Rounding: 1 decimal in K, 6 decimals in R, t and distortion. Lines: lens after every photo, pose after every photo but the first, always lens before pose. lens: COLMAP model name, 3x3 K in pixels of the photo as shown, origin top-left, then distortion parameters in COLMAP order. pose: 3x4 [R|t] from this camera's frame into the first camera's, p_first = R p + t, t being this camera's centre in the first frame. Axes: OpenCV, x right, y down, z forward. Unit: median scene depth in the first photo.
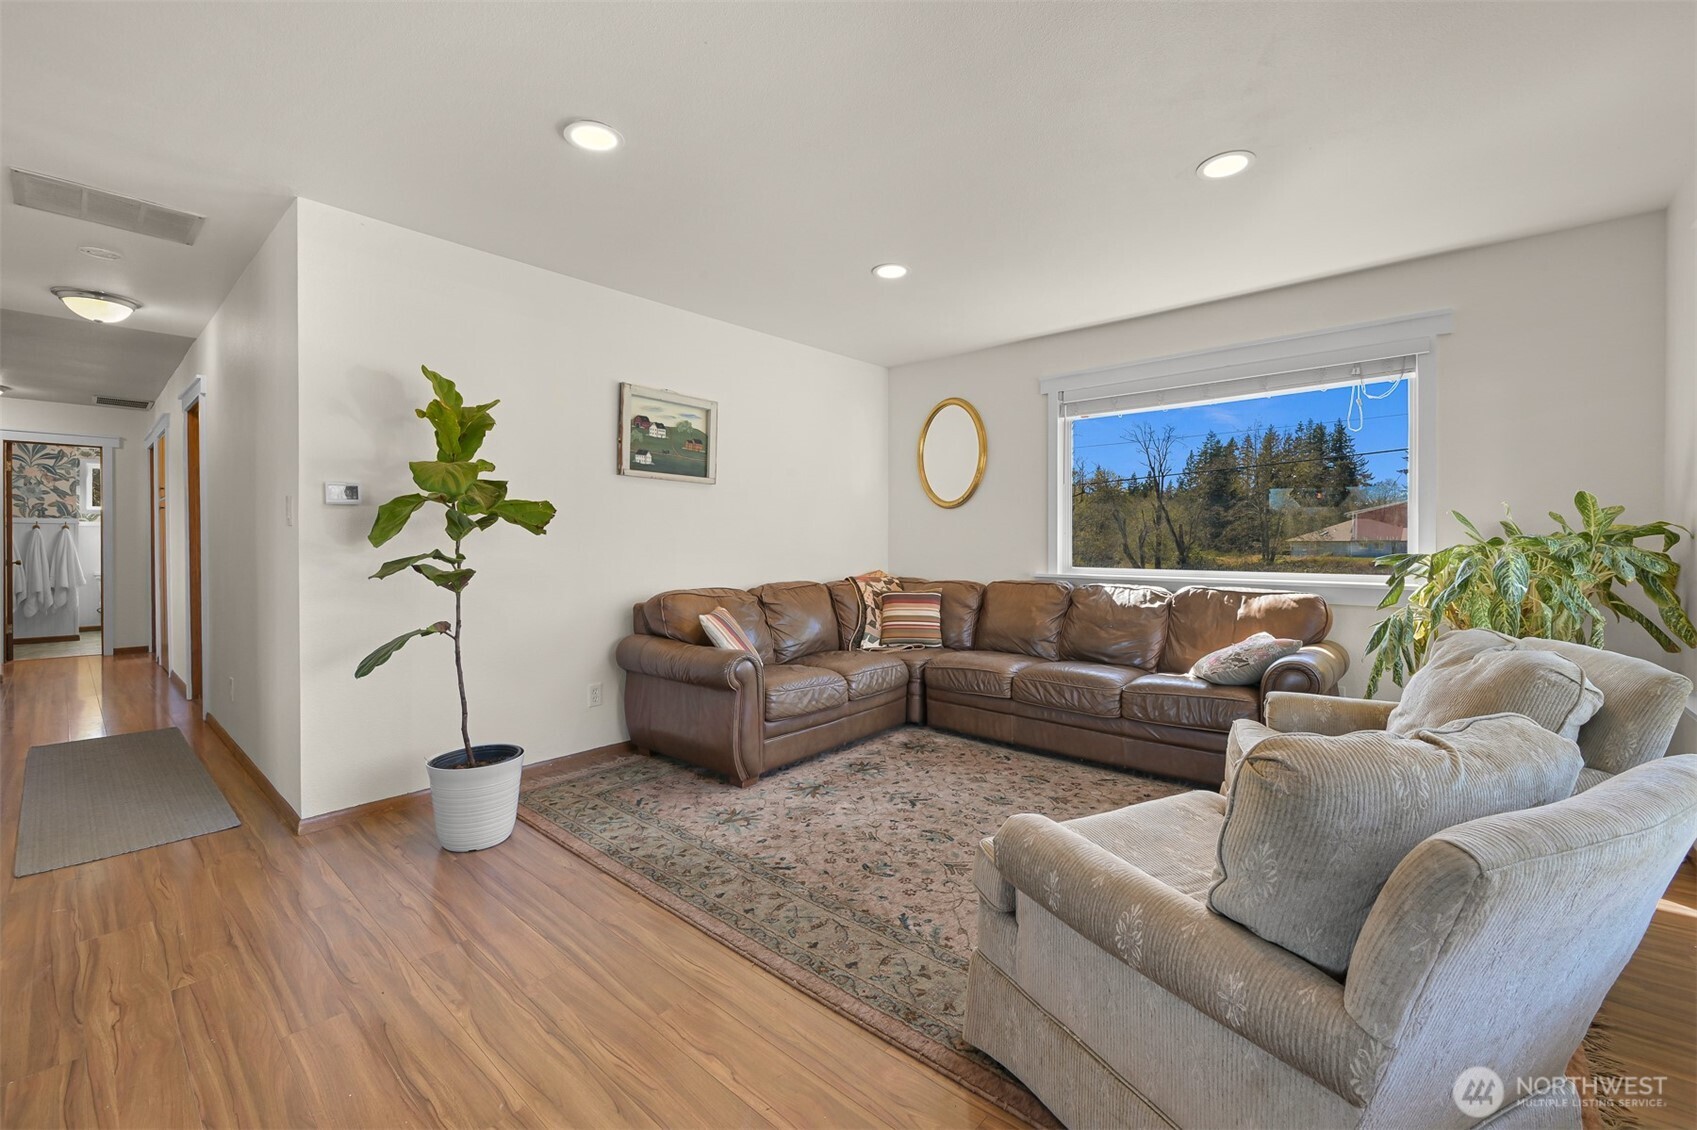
lens RADIAL K [[693.8, 0, 858.2], [0, 693.8, 546.7], [0, 0, 1]] dist [-0.001740, -0.000354]
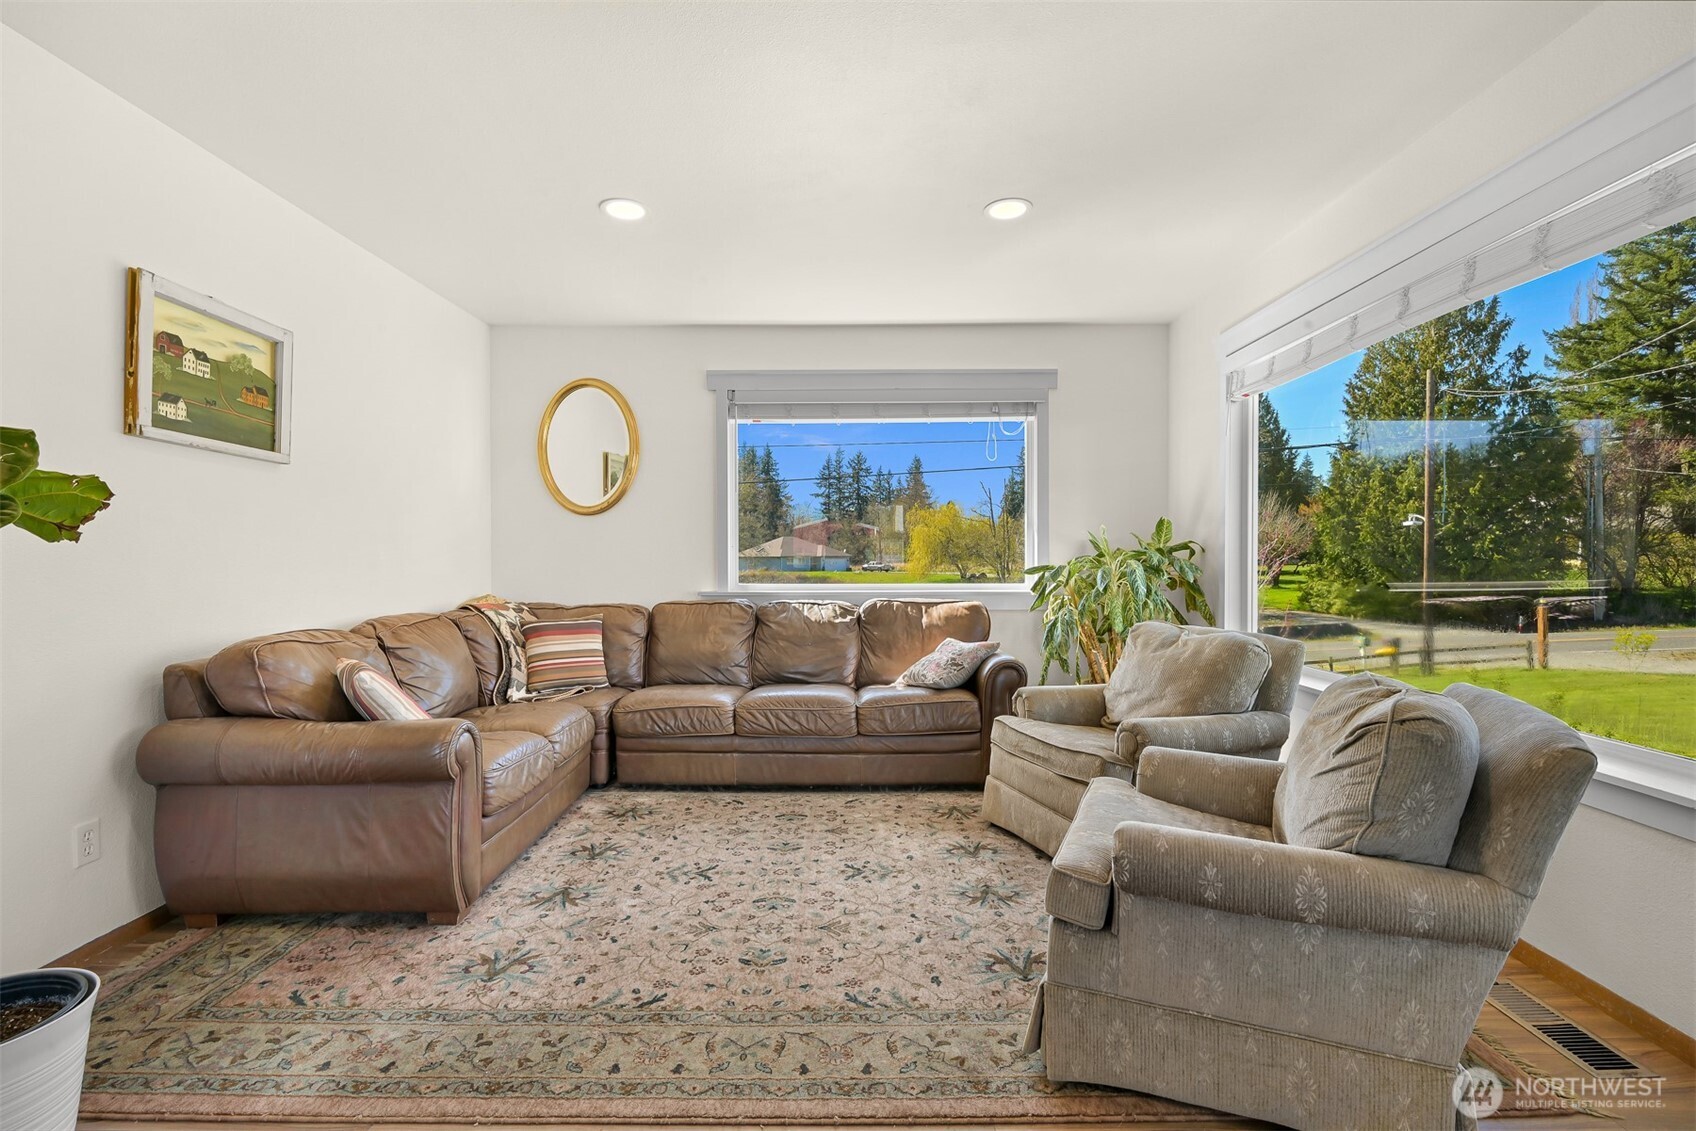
lens RADIAL K [[778.2, 0, 848.0], [0, 778.2, 565.5], [0, 0, 1]] dist [-0.001568, -0.000325]
pose [[0.758434, -0.008707, 0.651691, -0.335940], [0.006987, 0.999962, 0.005228, 0.001299], [-0.651712, 0.000589, 0.758466, 0.171090]]
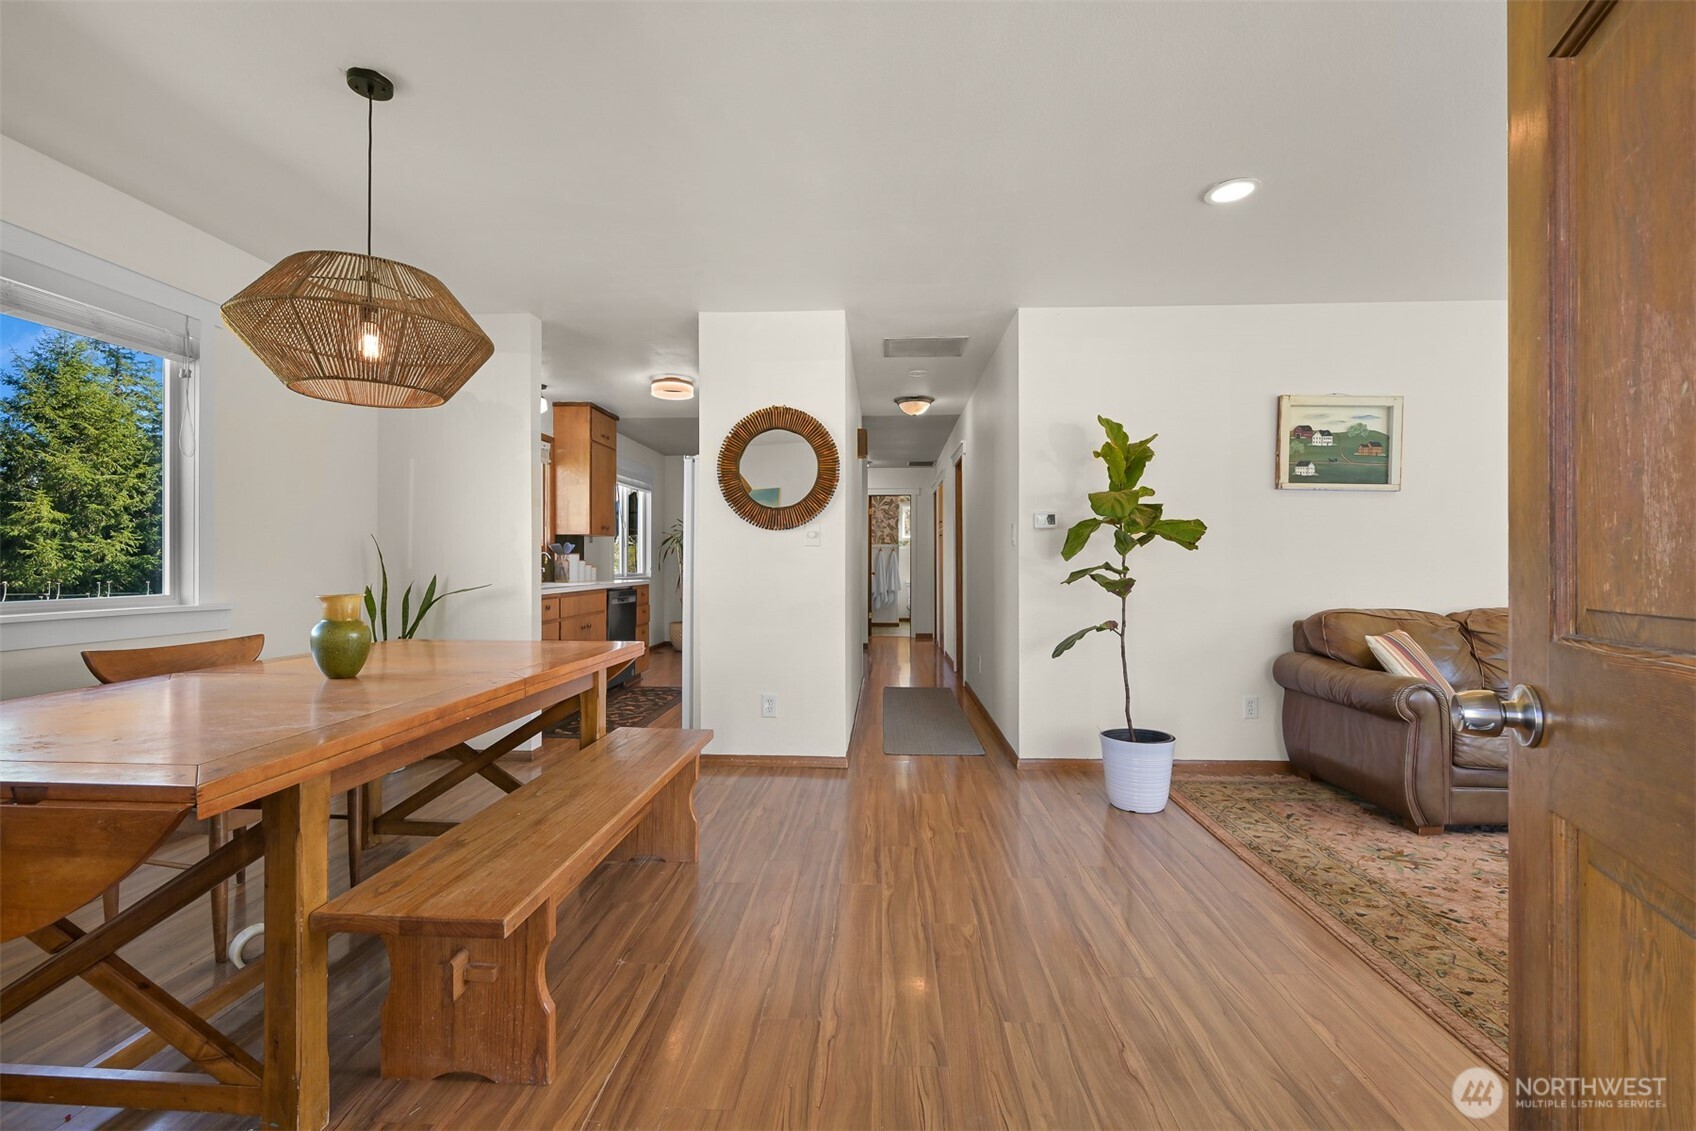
lens RADIAL K [[740.8, 0, 855.5], [0, 740.8, 559.4], [0, 0, 1]] dist [-0.002344, -0.000362]
pose [[0.625692, -0.002408, -0.780066, 0.109310], [-0.005656, 0.999955, -0.007624, 0.008646], [0.780050, 0.009182, 0.625650, -0.137846]]
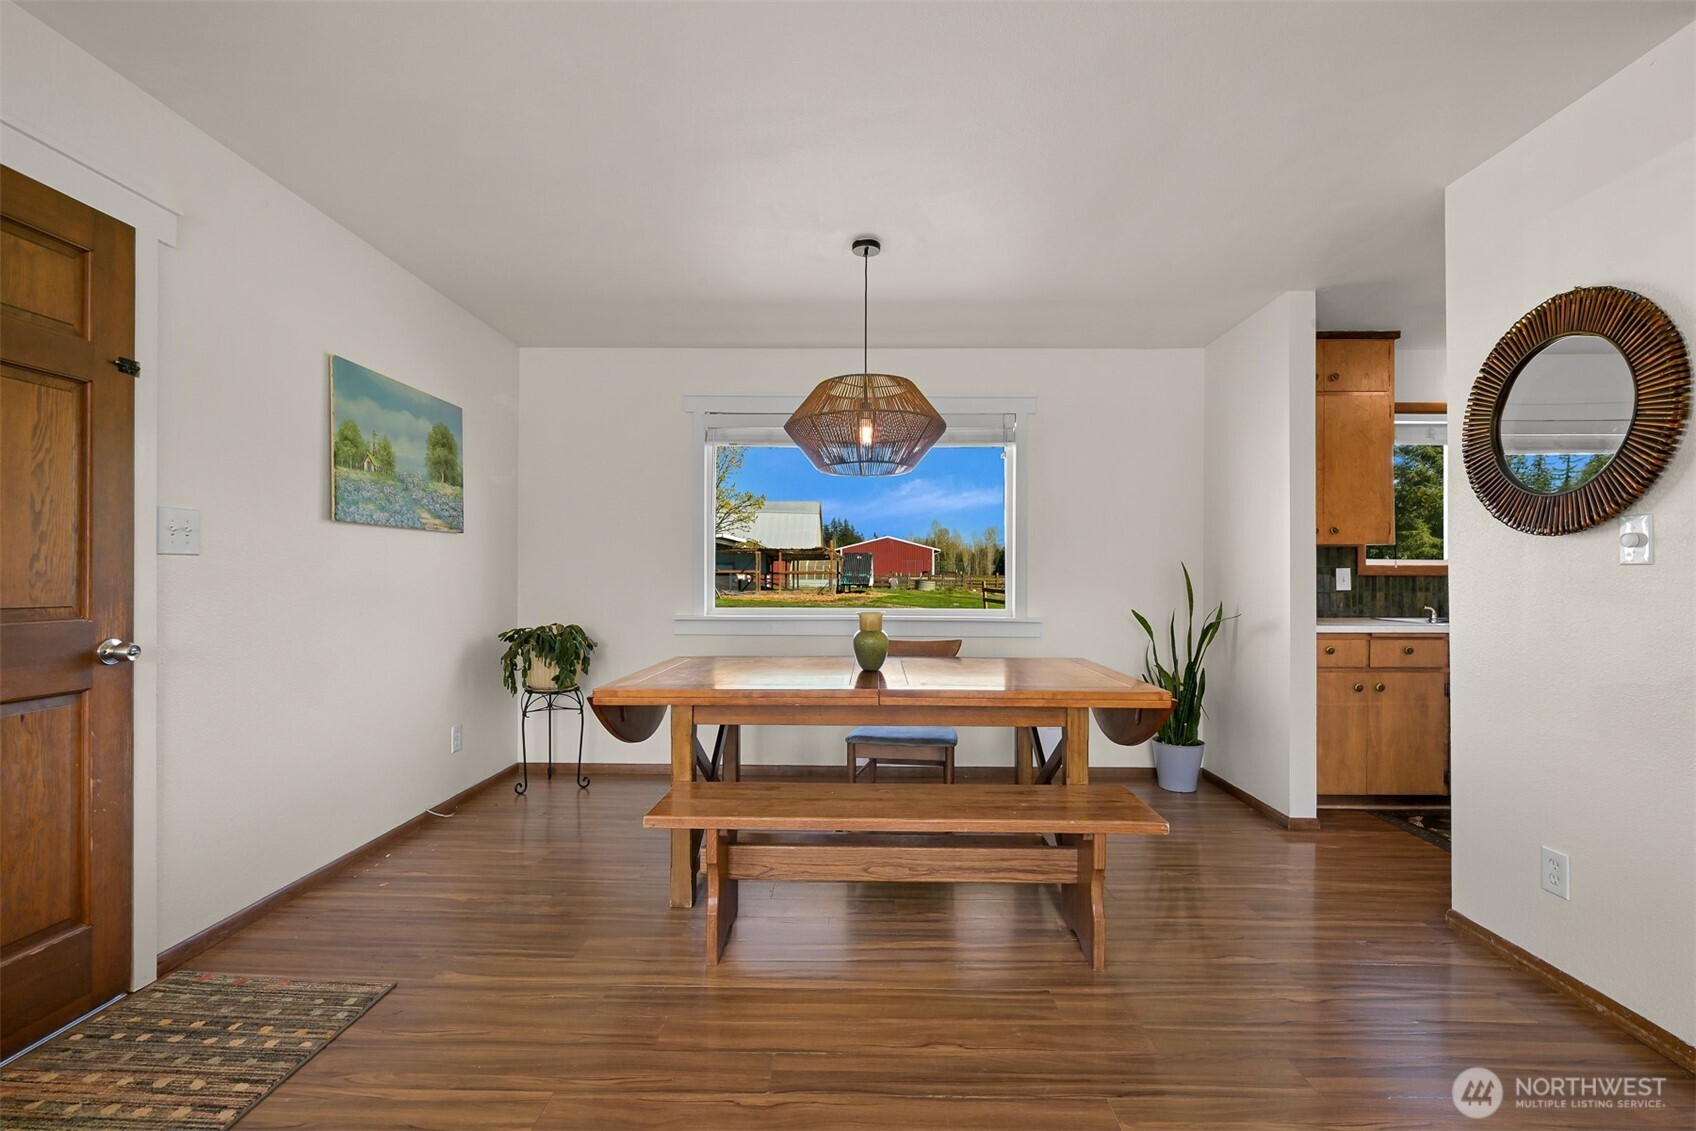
lens RADIAL K [[763.0, 0, 844.4], [0, 763.0, 578.2], [0, 0, 1]] dist [0.000313, -0.000119]
pose [[-0.767259, -0.003579, -0.641327, -0.033100], [-0.009090, 0.999945, 0.005295, -0.007822], [0.641272, 0.009892, -0.767249, 0.581212]]
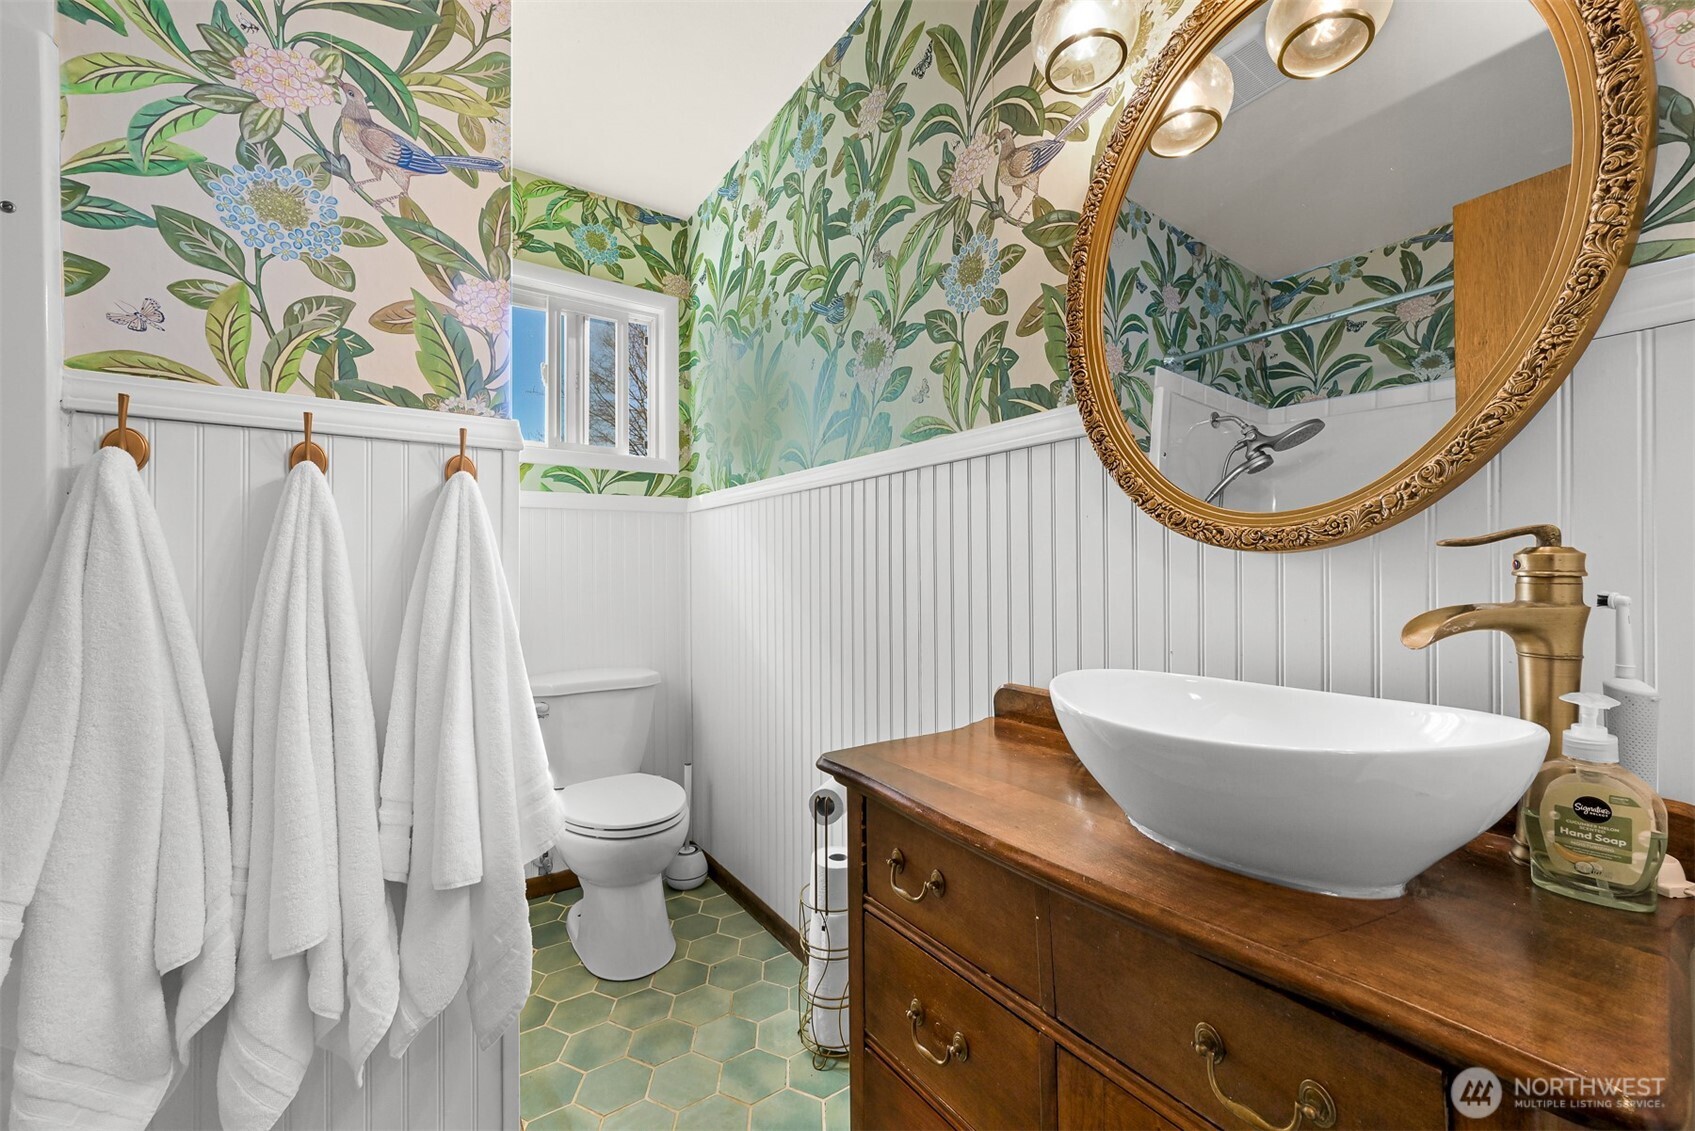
lens RADIAL K [[664.4, 0, 847.5], [0, 664.4, 565.5], [0, 0, 1]] dist [-0.000053, 0.000229]
pose [[0.966736, -0.007482, -0.255668, -2.154014], [0.004651, 0.999921, -0.011673, -0.007156], [0.255735, 0.010095, 0.966694, 1.846592]]
